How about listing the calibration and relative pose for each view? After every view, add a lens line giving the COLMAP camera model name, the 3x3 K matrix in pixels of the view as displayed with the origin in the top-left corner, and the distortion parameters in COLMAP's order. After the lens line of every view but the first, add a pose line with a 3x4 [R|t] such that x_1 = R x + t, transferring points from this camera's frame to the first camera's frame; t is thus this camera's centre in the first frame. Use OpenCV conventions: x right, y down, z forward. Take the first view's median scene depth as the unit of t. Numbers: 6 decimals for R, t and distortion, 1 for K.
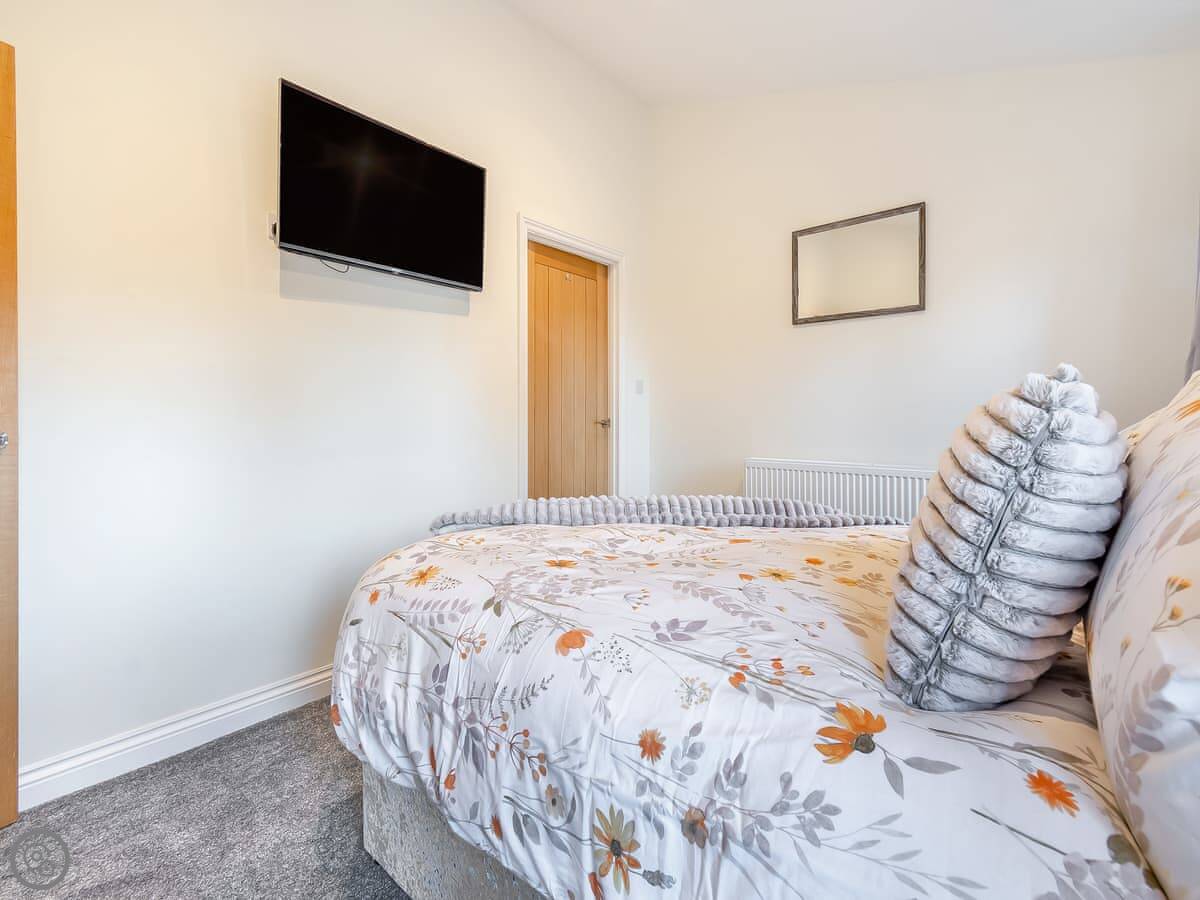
lens RADIAL K [[543.2, 0, 598.0], [0, 543.2, 421.3], [0, 0, 1]] dist [0.000105, -0.000037]
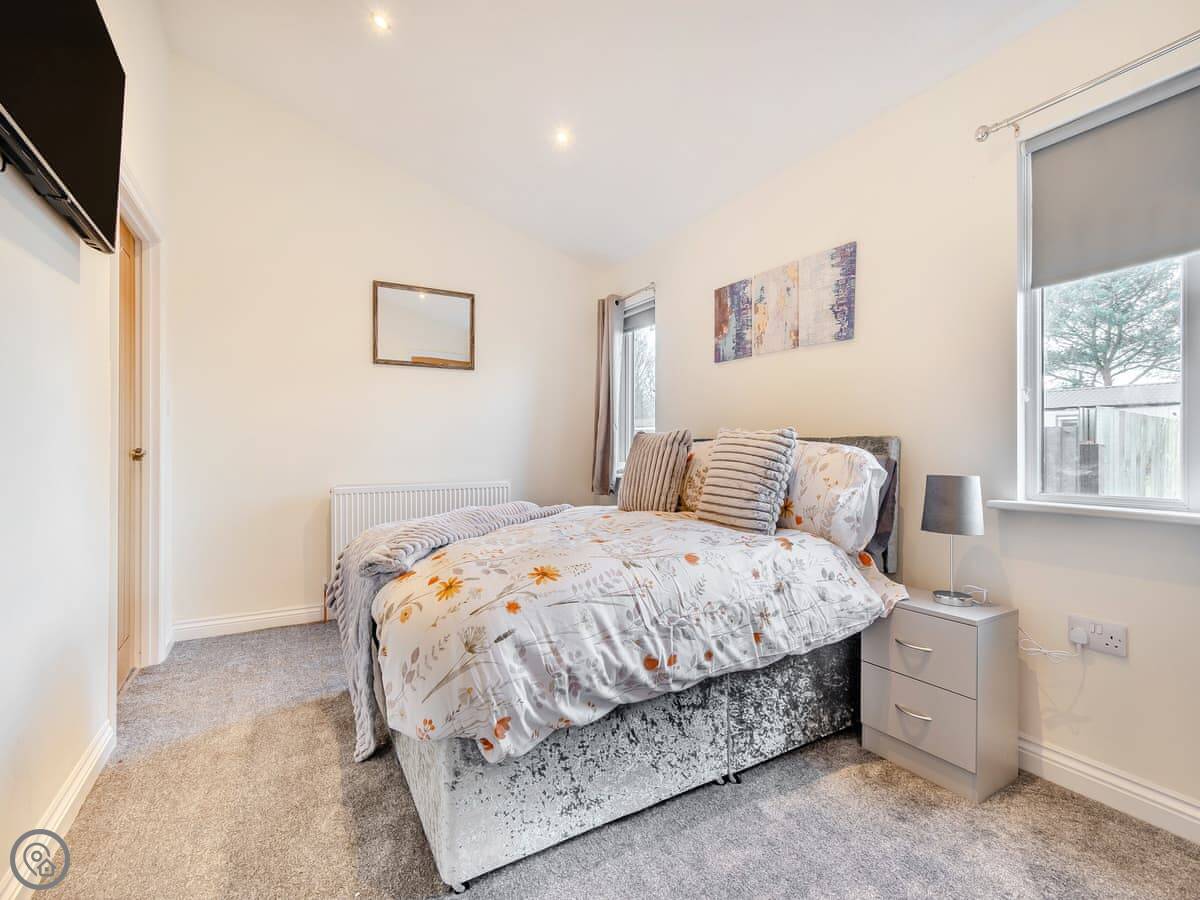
lens RADIAL K [[554.1, 0, 600.0], [0, 554.1, 450.0], [0, 0, 1]] dist [0.003031, 0.000447]
pose [[0.318560, -0.005149, 0.947889, -1.658887], [0.011577, 0.999932, 0.001541, 0.012027], [-0.947832, 0.010483, 0.318598, 0.565968]]
